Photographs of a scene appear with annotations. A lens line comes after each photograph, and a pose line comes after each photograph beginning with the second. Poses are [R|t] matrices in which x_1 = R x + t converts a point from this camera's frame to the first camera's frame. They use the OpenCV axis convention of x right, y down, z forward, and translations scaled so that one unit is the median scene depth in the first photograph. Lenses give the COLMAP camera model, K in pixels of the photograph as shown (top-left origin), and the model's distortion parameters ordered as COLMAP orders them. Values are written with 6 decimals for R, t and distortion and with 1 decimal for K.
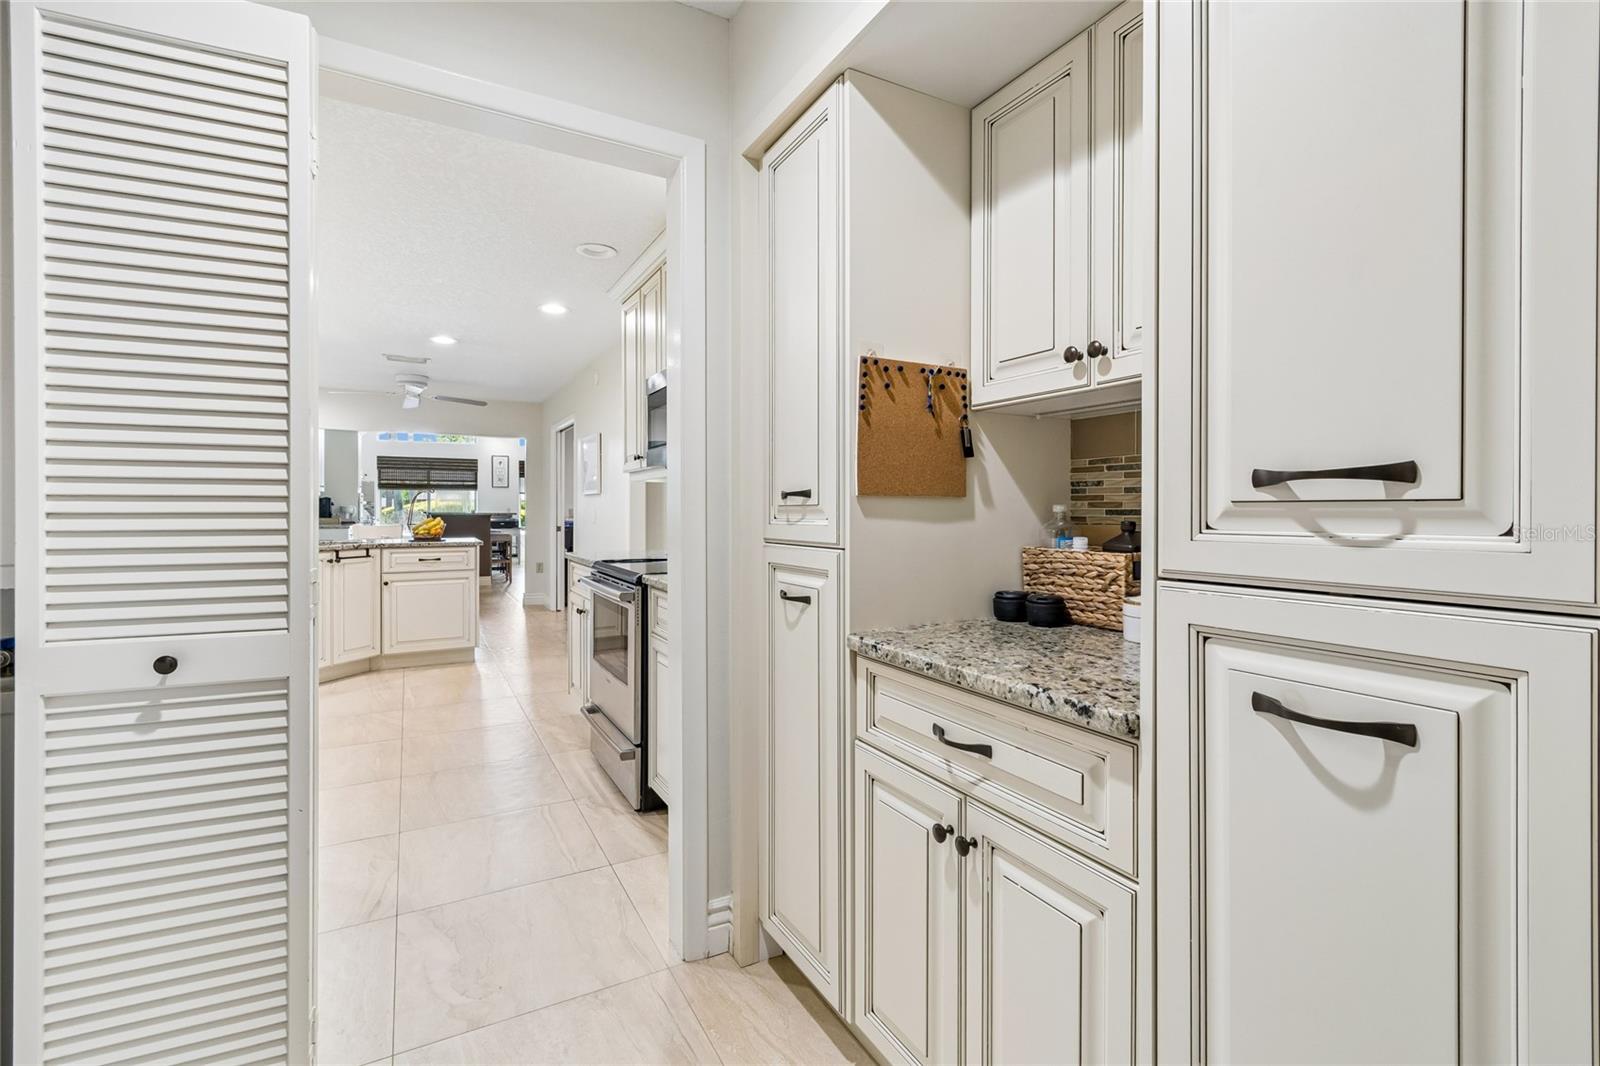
lens RADIAL K [[719.9, 0, 816.5], [0, 719.9, 518.8], [0, 0, 1]] dist [0.009913, -0.003173]
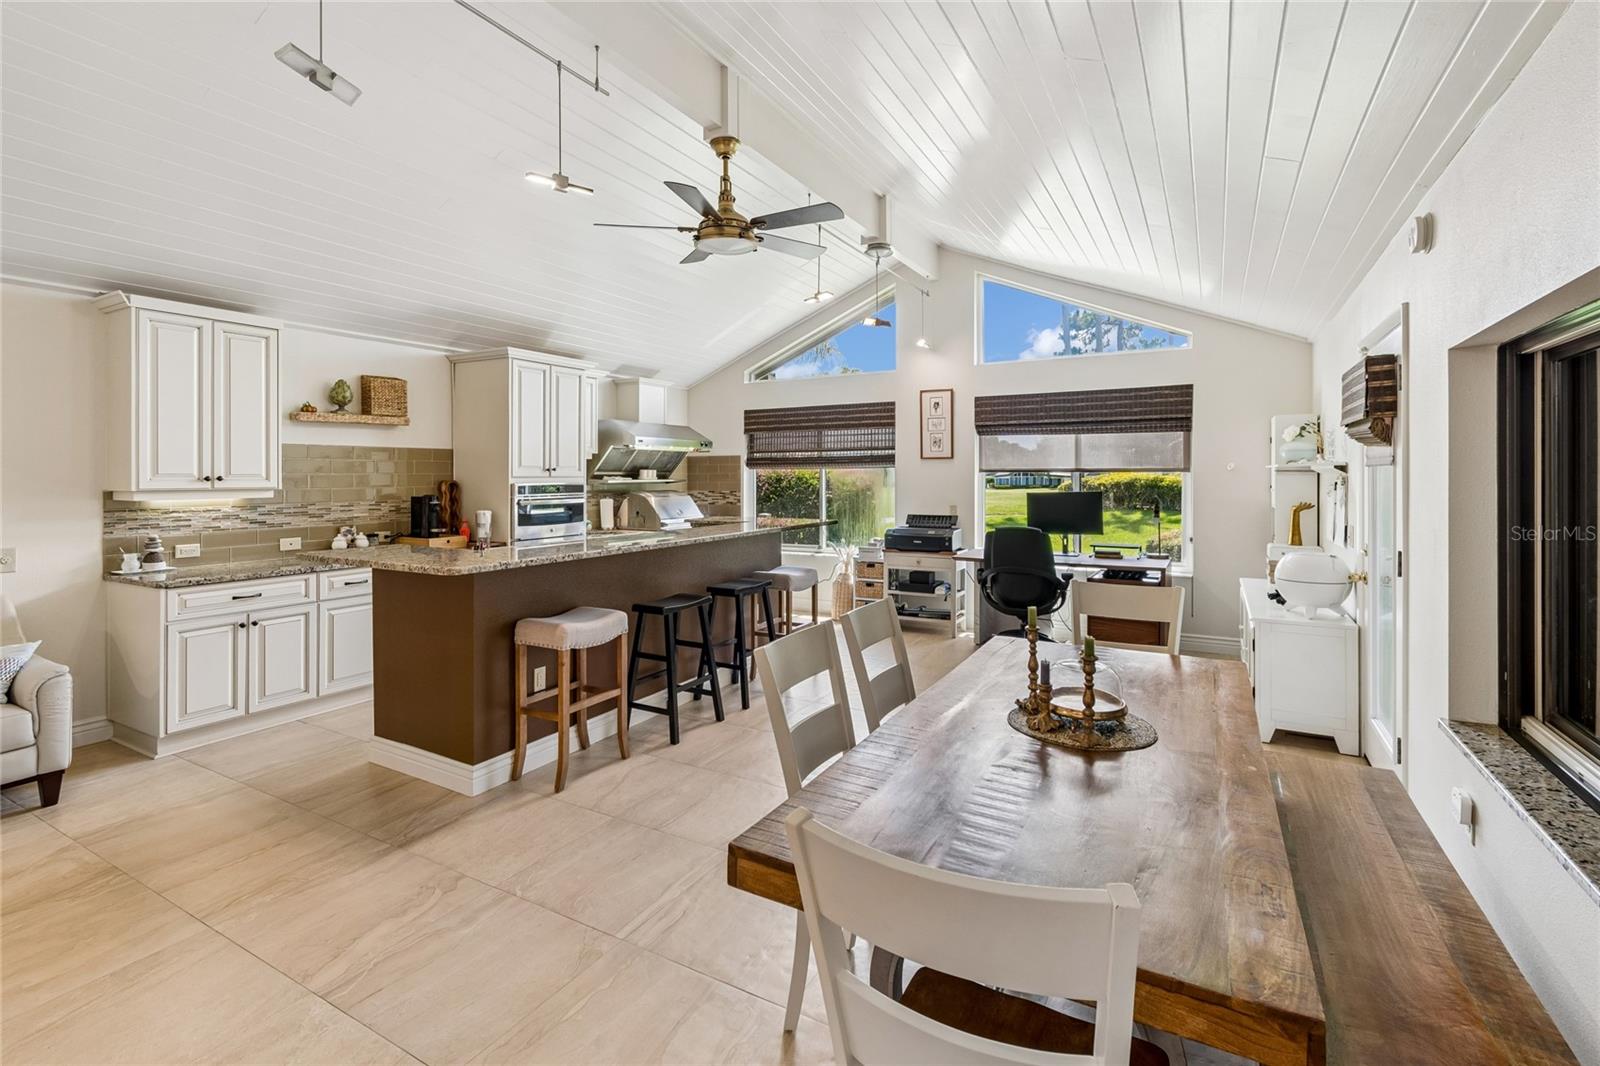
lens RADIAL K [[719.9, 0, 796.5], [0, 719.9, 474.5], [0, 0, 1]] dist [0.009913, -0.003173]
pose [[0.517097, -0.005929, -0.855906, -0.170693], [-0.005004, 0.999938, -0.009951, -0.053463], [0.855912, 0.009429, 0.517035, 1.285711]]
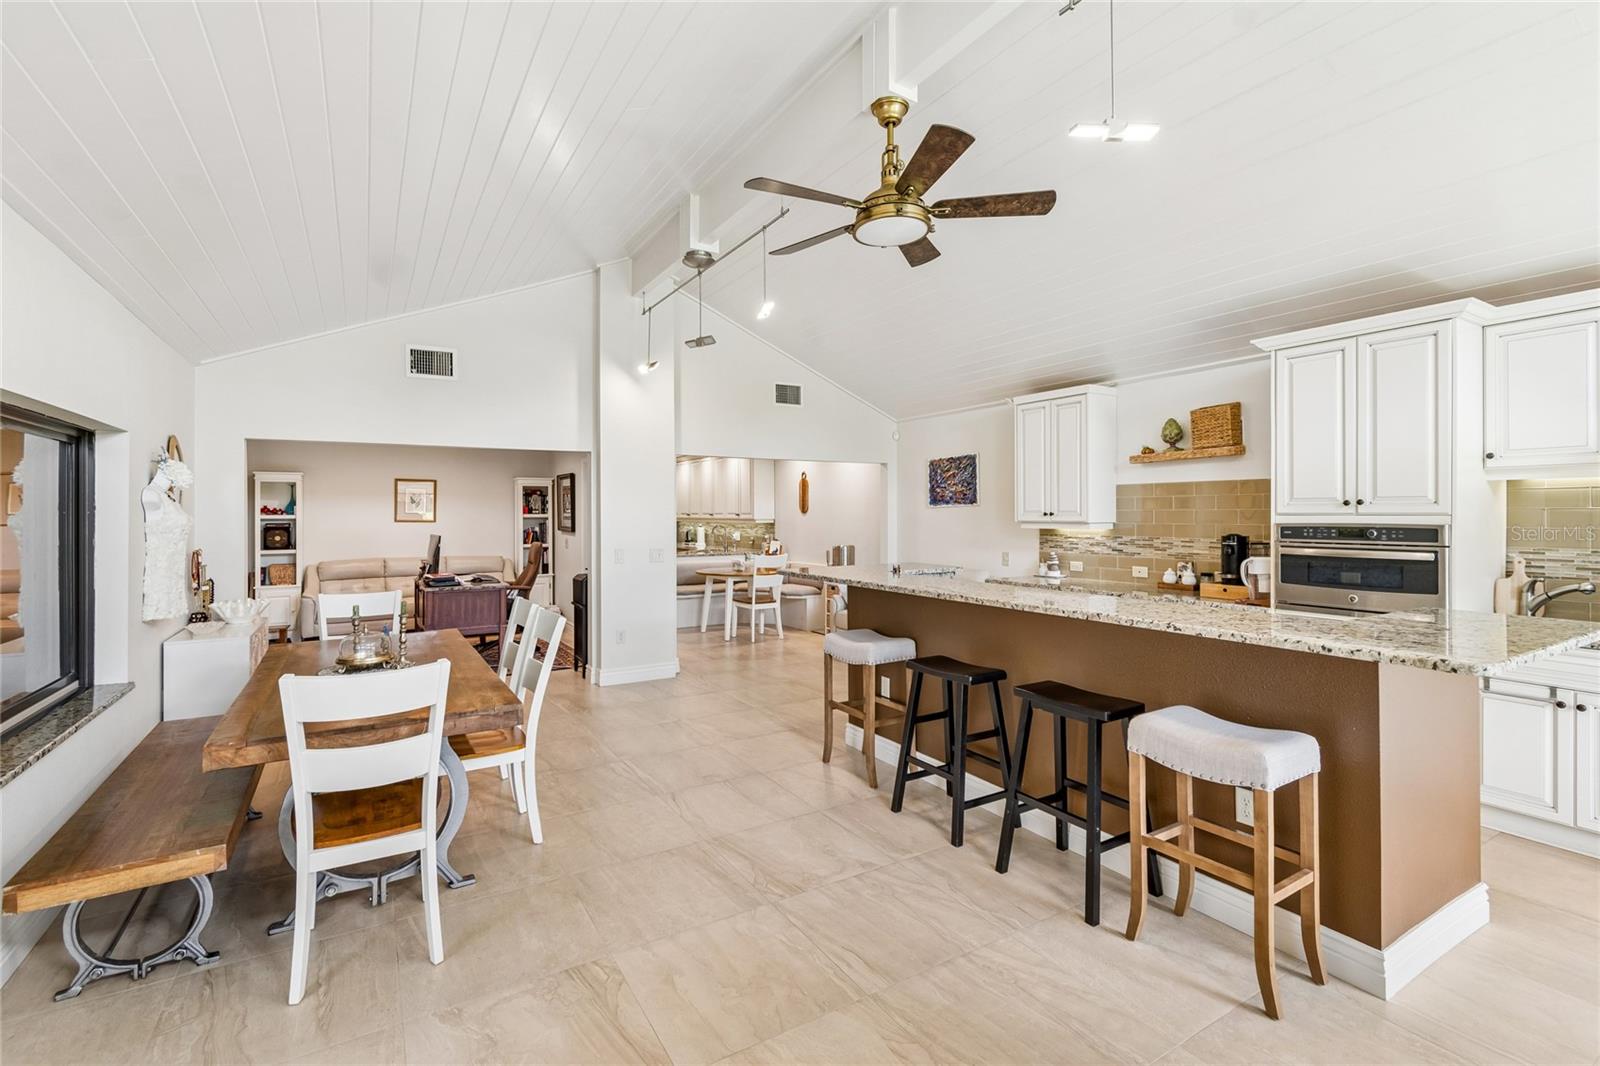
lens RADIAL K [[719.9, 0, 801.3], [0, 719.9, 514.6], [0, 0, 1]] dist [0.009913, -0.003173]
pose [[-0.999266, -0.001835, -0.038266, -0.548593], [-0.002395, 0.999891, 0.014592, -0.062575], [0.038235, 0.014673, -0.999161, 1.889949]]
